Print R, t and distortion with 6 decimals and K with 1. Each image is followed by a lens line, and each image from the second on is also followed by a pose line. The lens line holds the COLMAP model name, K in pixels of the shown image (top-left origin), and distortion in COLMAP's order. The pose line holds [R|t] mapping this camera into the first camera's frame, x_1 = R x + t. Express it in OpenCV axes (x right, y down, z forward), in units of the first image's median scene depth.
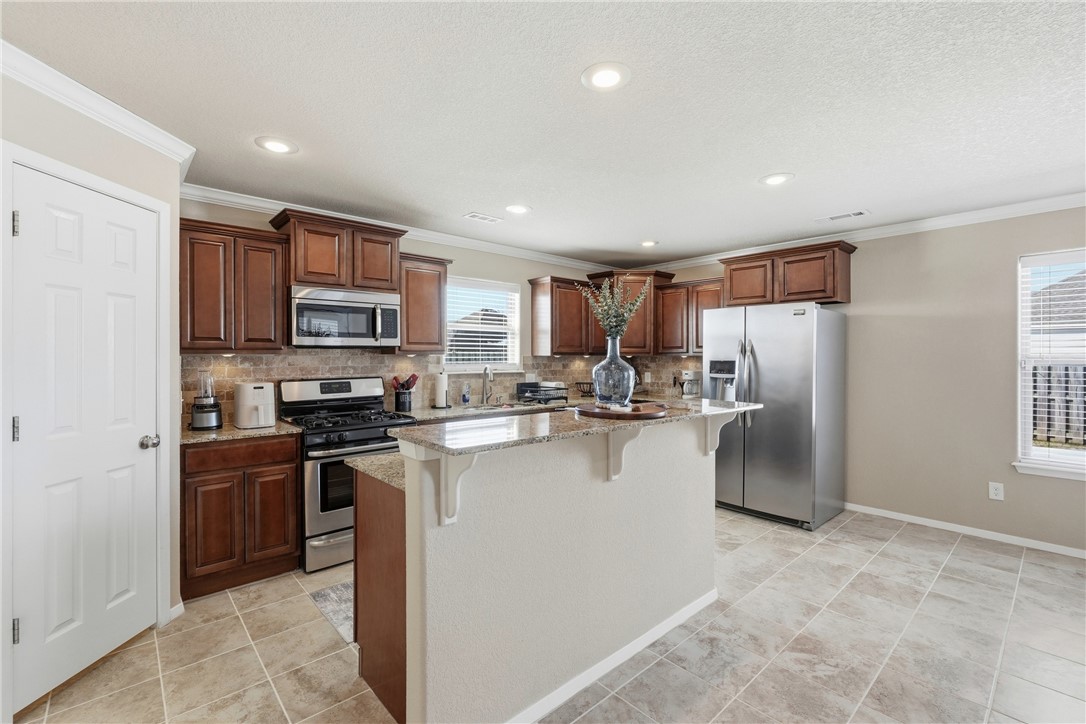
lens RADIAL K [[474.4, 0, 535.7], [0, 474.4, 357.8], [0, 0, 1]] dist [-0.005167, 0.001845]
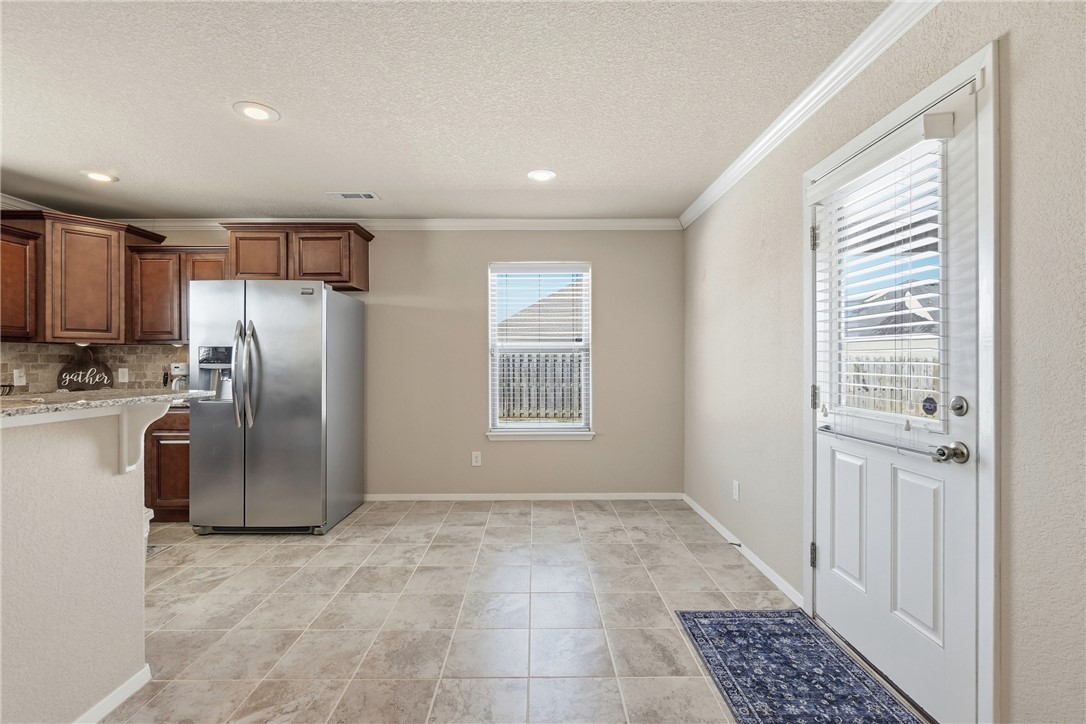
lens RADIAL K [[474.4, 0, 541.4], [0, 474.4, 365.3], [0, 0, 1]] dist [-0.005167, 0.001845]
pose [[0.655272, -0.007809, 0.755352, 0.173079], [0.003731, 0.999968, 0.007101, 0.036653], [-0.755384, -0.001835, 0.655280, 0.091008]]
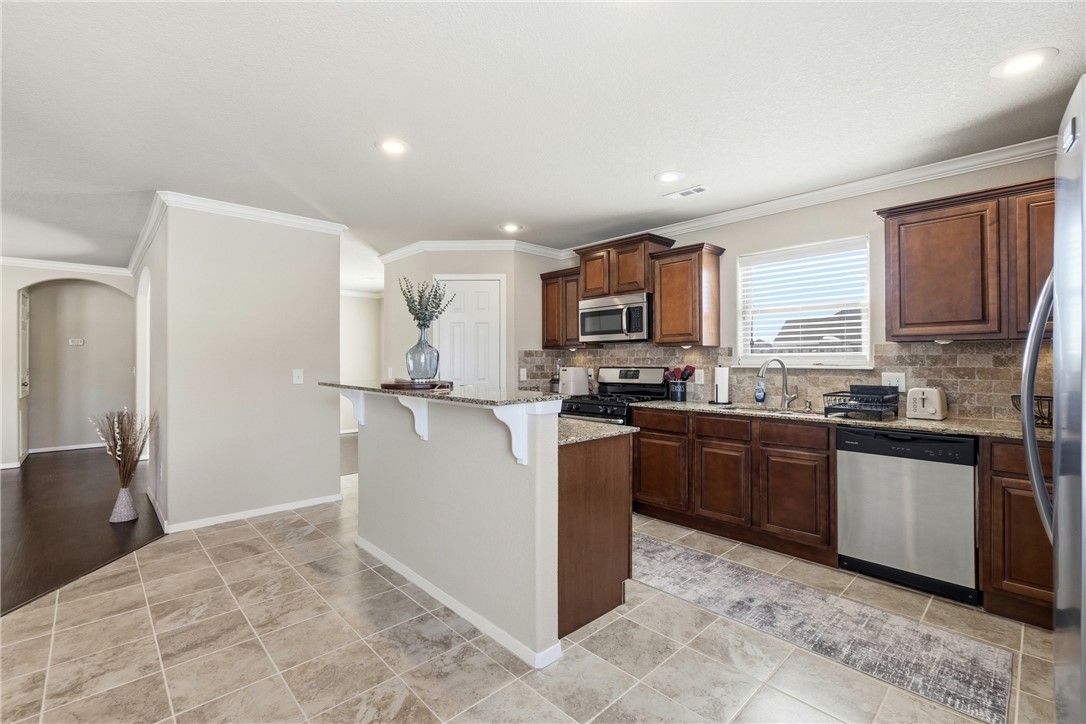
lens RADIAL K [[474.4, 0, 540.3], [0, 474.4, 355.1], [0, 0, 1]] dist [-0.005167, 0.001845]
pose [[0.038021, -0.010092, -0.999226, 0.798366], [-0.001709, 0.999947, -0.010164, 0.024322], [0.999275, 0.002094, 0.038002, 0.699276]]
